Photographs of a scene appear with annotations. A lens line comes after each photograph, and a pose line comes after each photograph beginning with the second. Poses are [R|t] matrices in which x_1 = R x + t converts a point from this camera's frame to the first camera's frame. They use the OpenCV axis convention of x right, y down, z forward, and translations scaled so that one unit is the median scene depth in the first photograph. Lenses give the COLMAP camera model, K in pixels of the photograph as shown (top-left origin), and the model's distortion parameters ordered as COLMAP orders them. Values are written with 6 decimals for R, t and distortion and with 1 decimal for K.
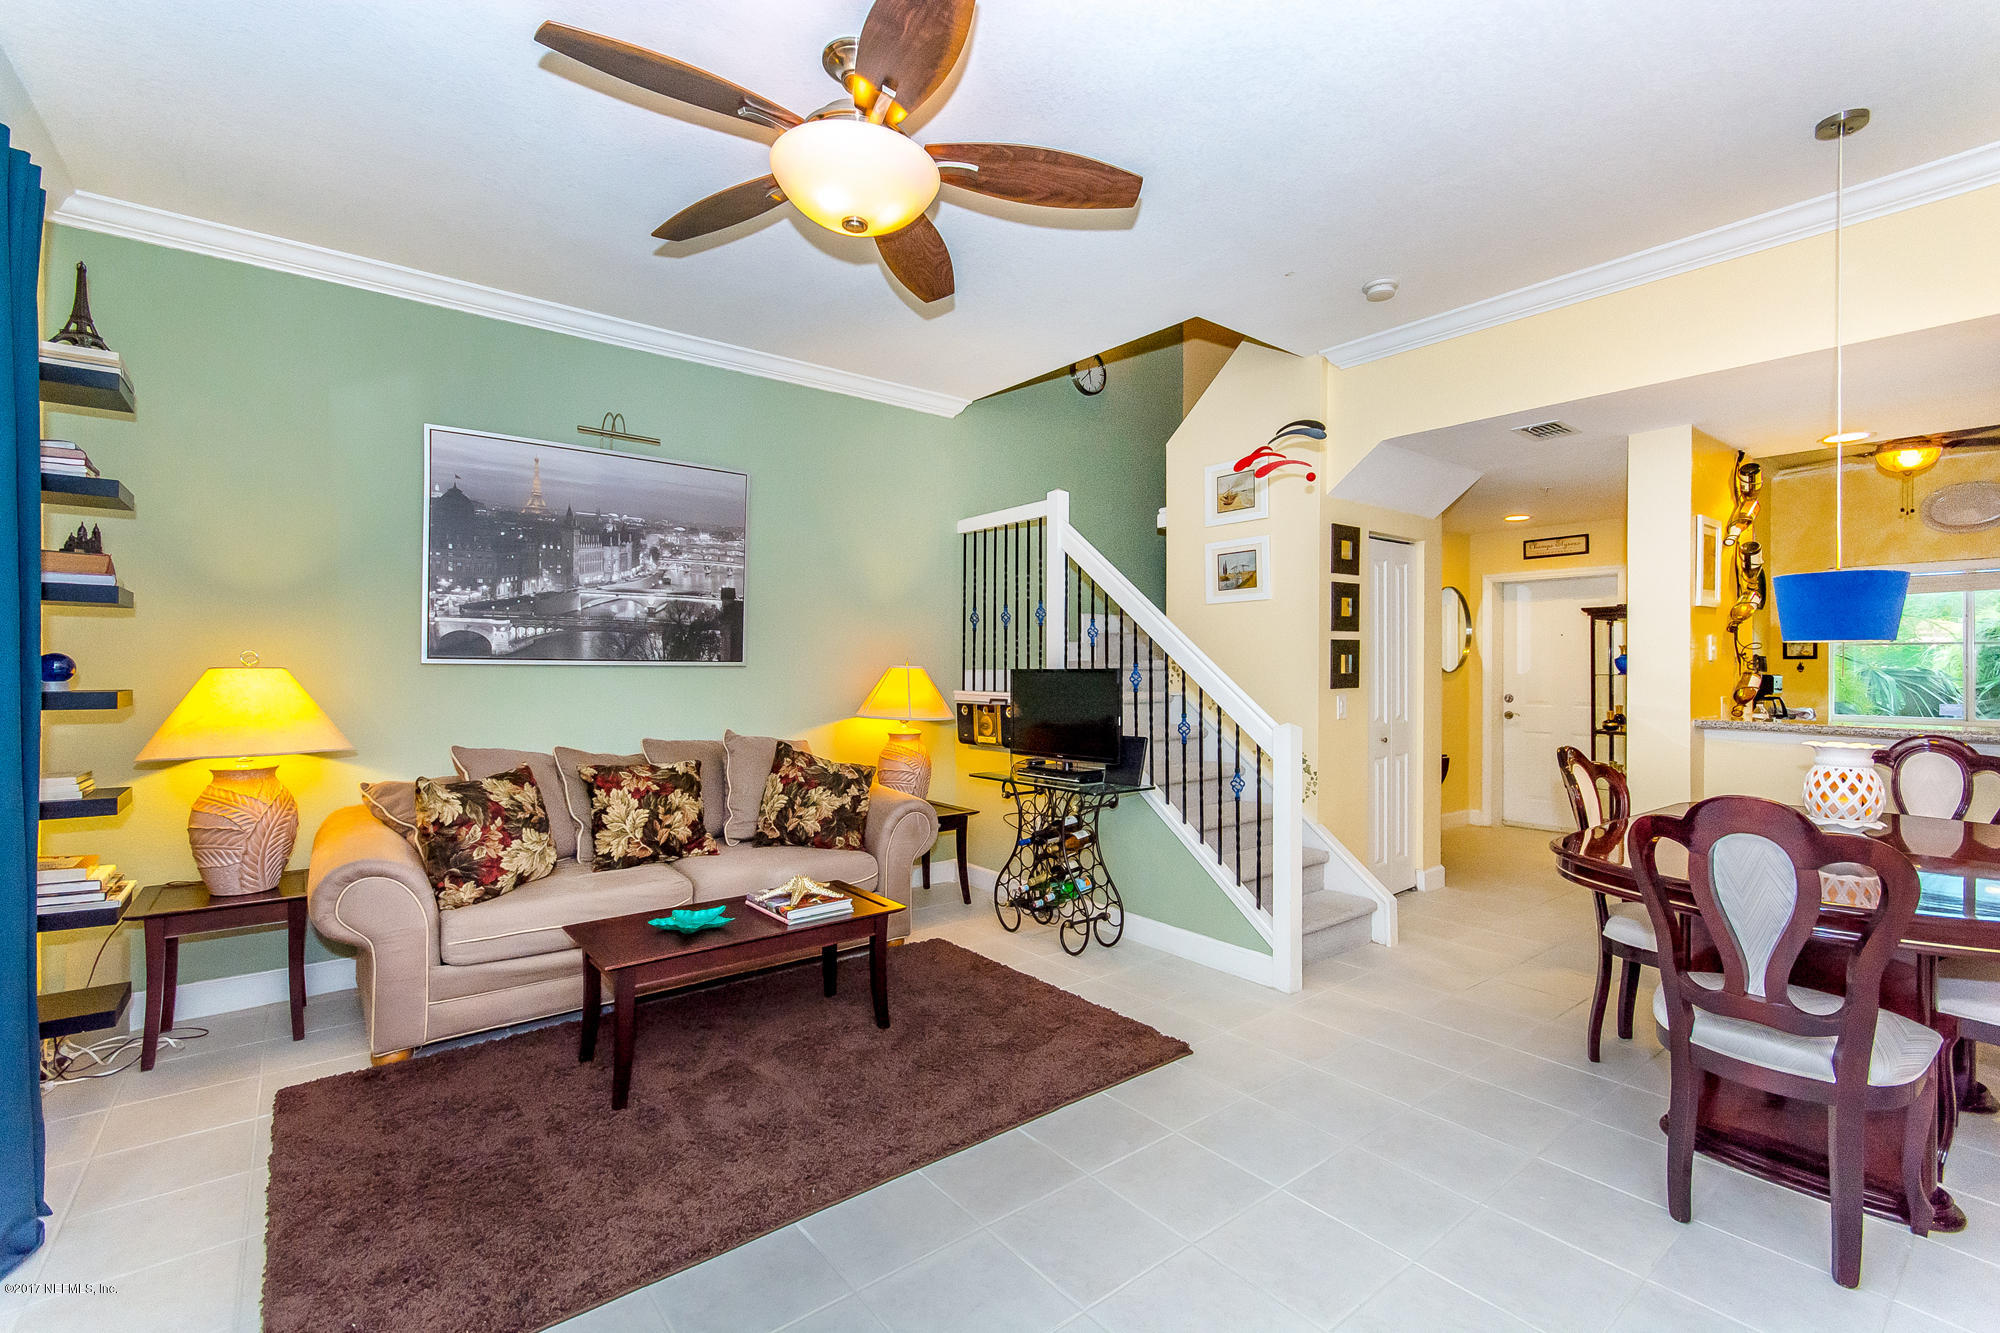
lens RADIAL K [[882.9, 0, 983.3], [0, 882.9, 657.2], [0, 0, 1]] dist [0.001590, 0.000210]
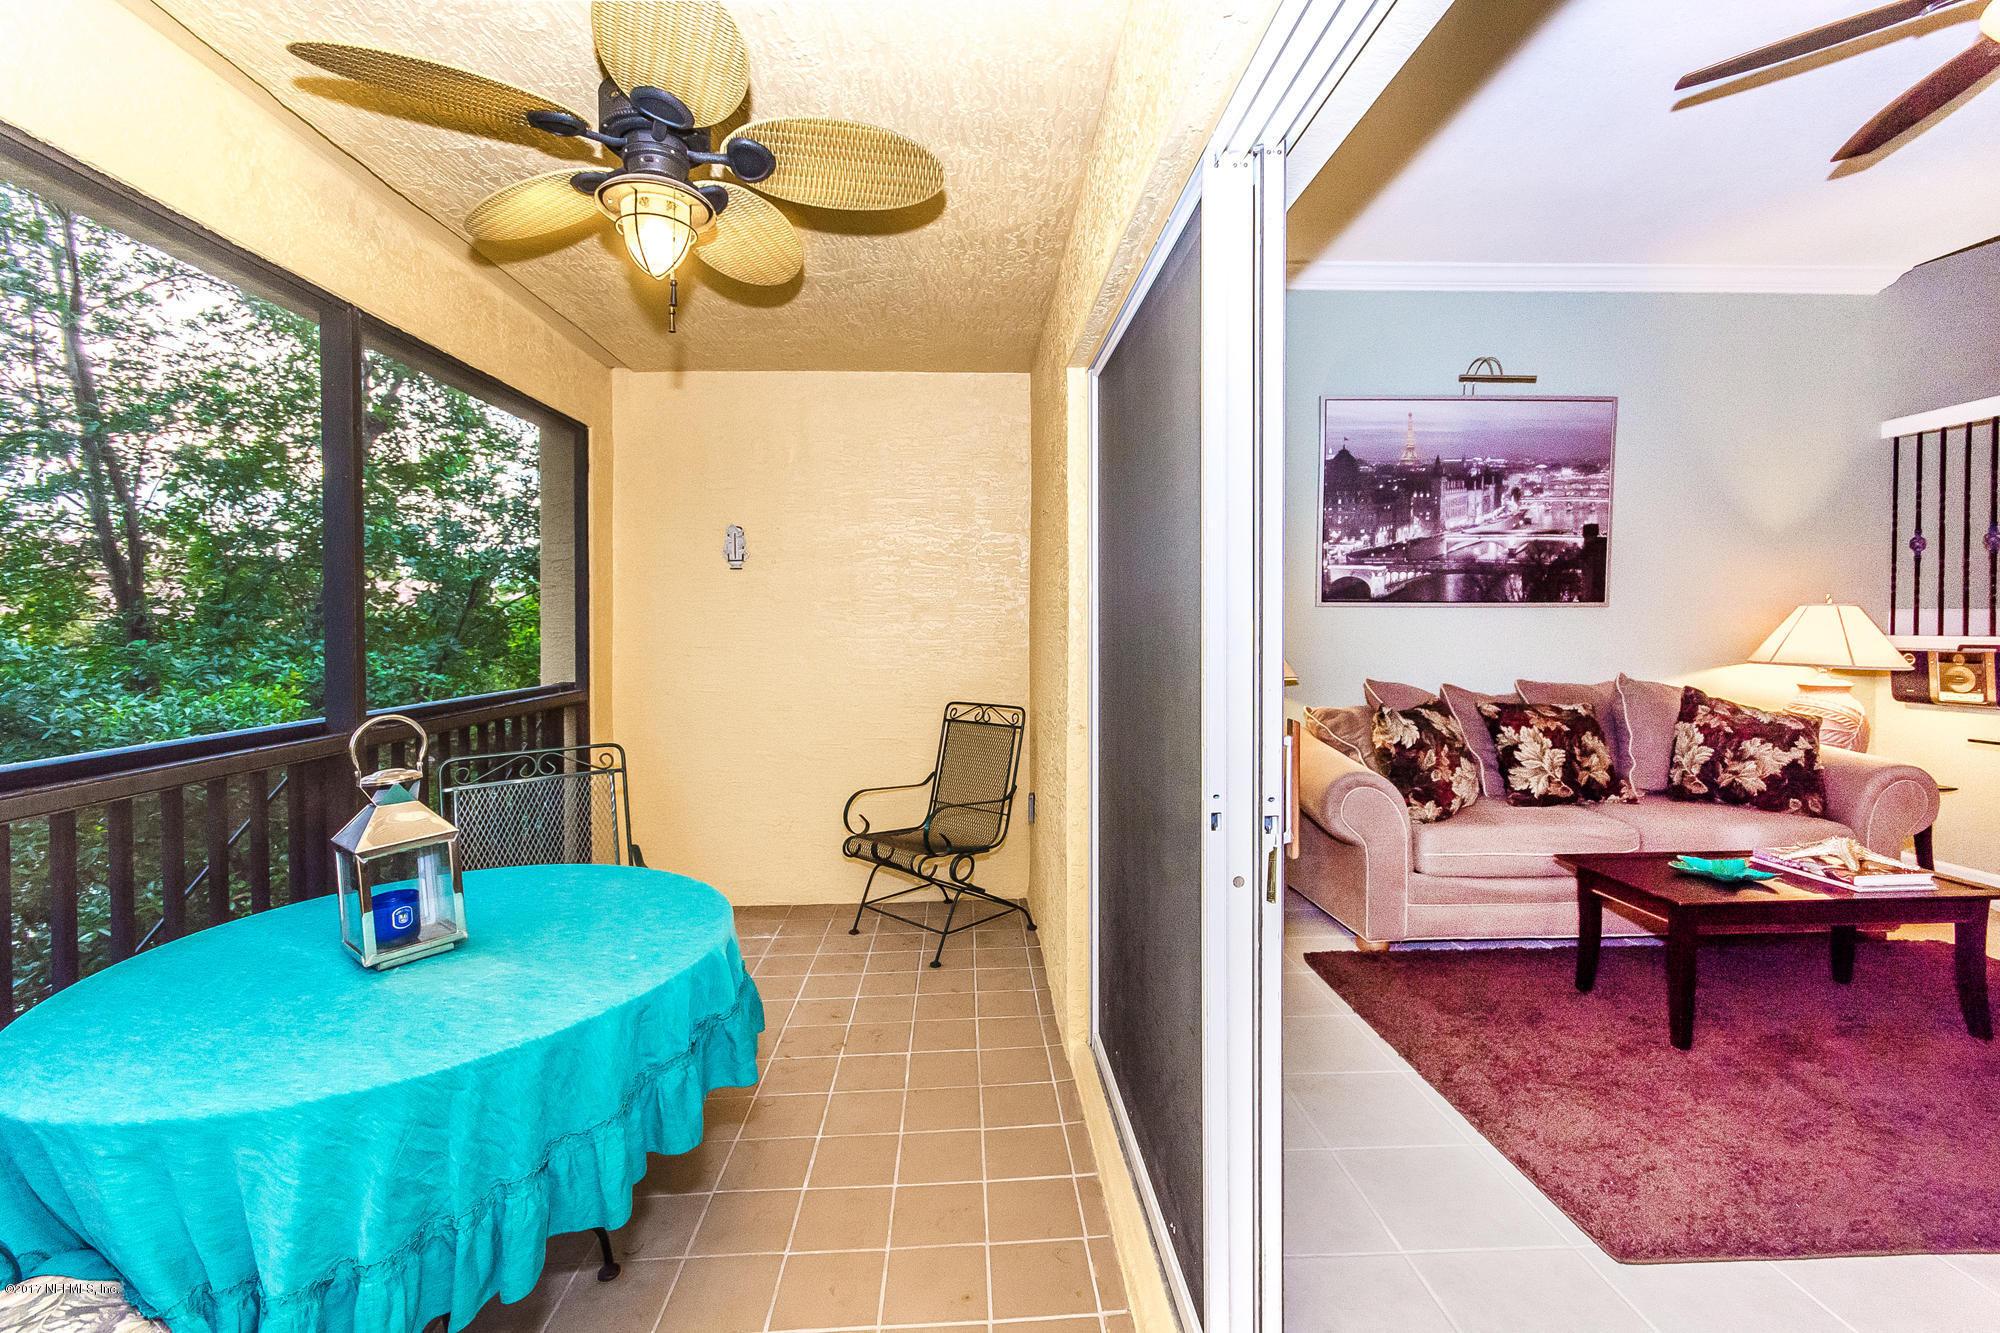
lens RADIAL K [[861.8, 0, 995.6], [0, 861.8, 623.7], [0, 0, 1]] dist [-0.000630, -0.000229]
pose [[0.809417, -0.006045, -0.587203, -0.301785], [0.013177, 0.999882, 0.007870, 0.014308], [0.587087, -0.014108, 0.809401, -0.139175]]
